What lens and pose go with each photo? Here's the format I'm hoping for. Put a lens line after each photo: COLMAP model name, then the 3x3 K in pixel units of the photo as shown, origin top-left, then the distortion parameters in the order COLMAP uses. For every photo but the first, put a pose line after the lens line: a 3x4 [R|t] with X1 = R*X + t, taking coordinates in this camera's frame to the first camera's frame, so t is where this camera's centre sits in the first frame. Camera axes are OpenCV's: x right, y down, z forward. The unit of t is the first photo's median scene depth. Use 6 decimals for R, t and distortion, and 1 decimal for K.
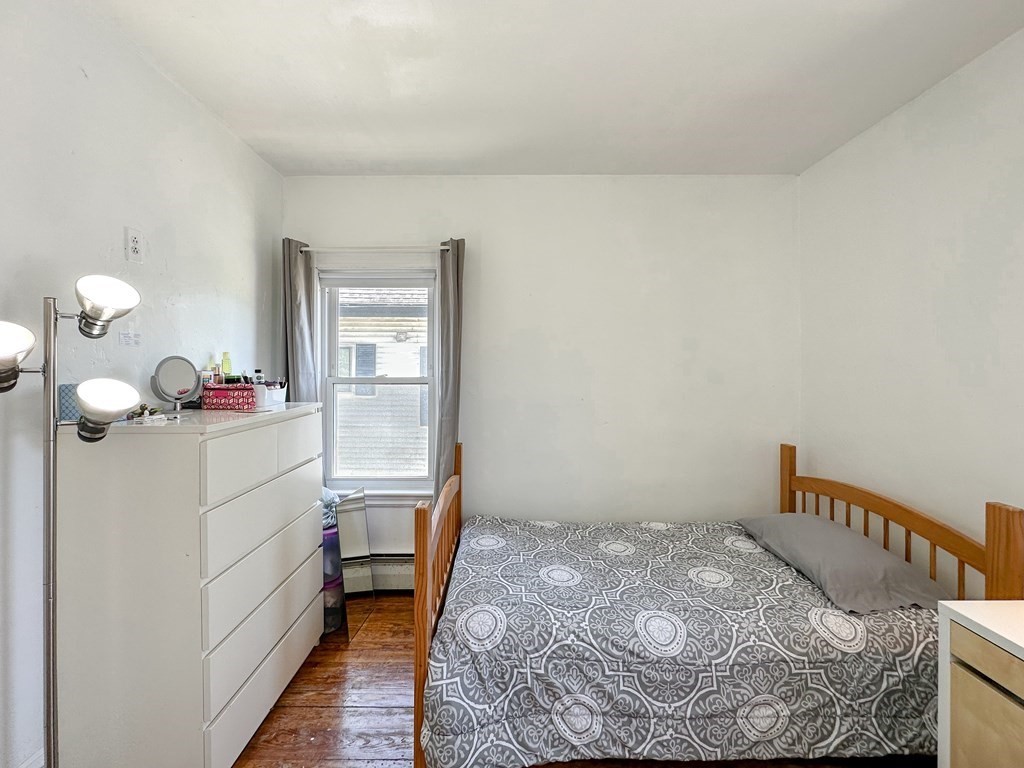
lens RADIAL K [[412.9, 0, 504.7], [0, 412.9, 369.1], [0, 0, 1]] dist [-0.004094, 0.000880]
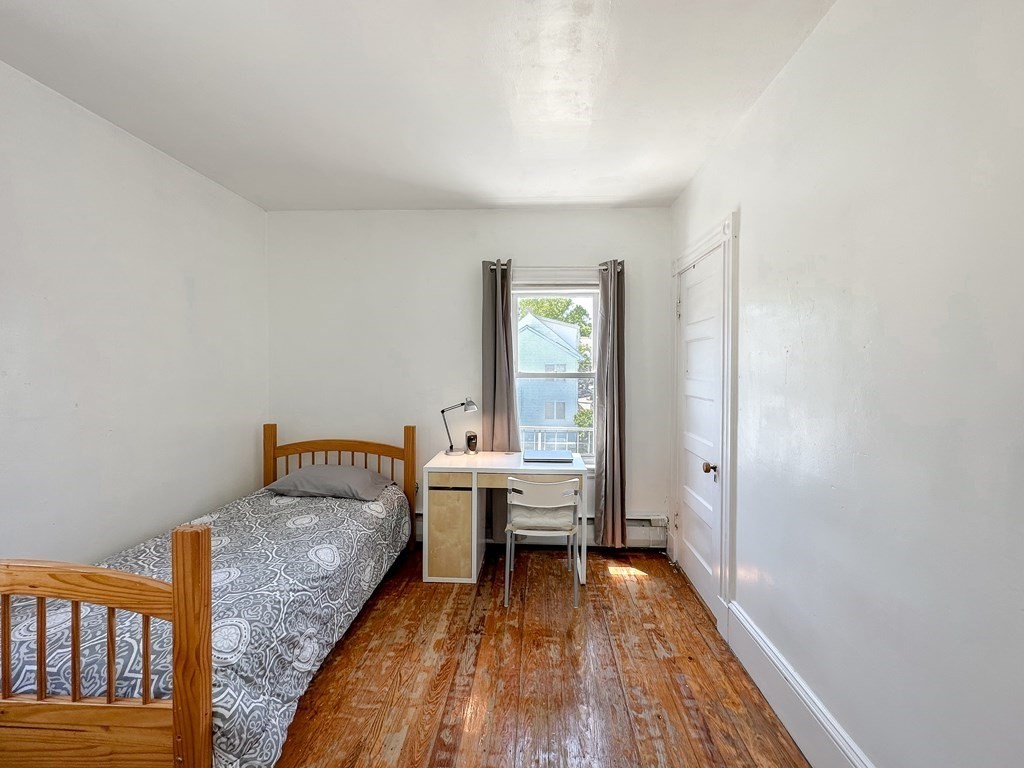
lens RADIAL K [[412.9, 0, 518.0], [0, 412.9, 373.9], [0, 0, 1]] dist [-0.004094, 0.000880]
pose [[0.042706, -0.019677, 0.998894, -0.980707], [-0.001634, 0.999803, 0.019764, 0.004486], [-0.999086, -0.002476, 0.042665, 0.318205]]
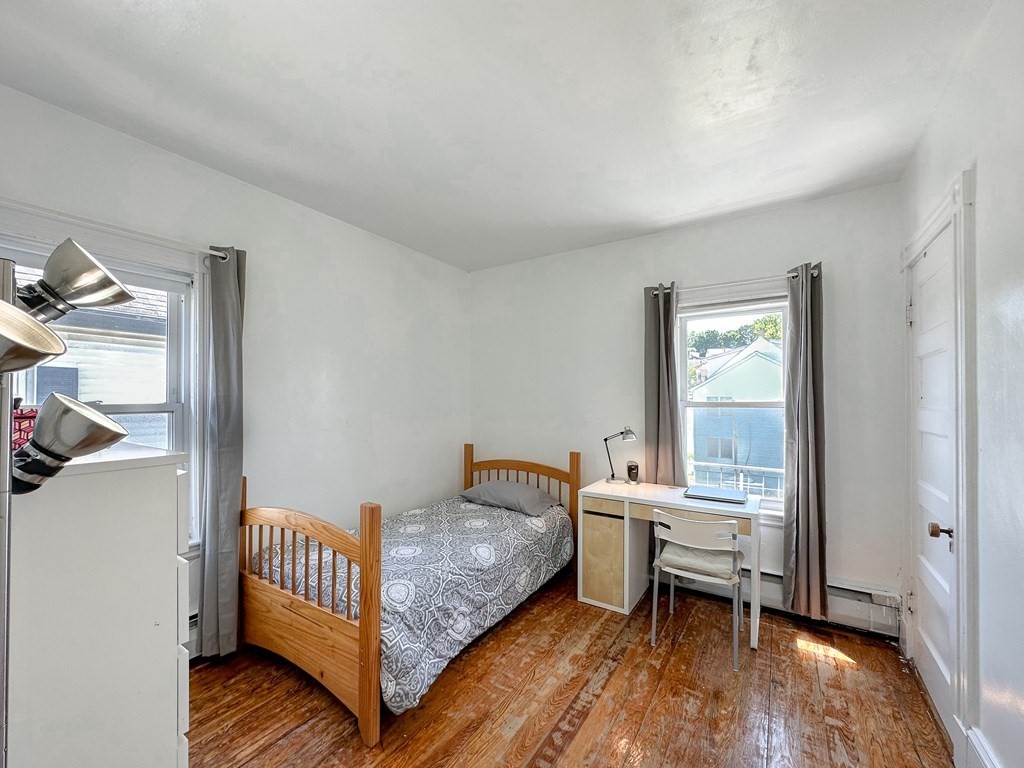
lens RADIAL K [[412.9, 0, 509.0], [0, 412.9, 398.1], [0, 0, 1]] dist [-0.004094, 0.000880]
pose [[0.546282, 0.001495, 0.837600, -0.969752], [0.003647, 0.999985, -0.004164, 0.029892], [-0.837594, 0.005329, 0.546268, 0.021379]]
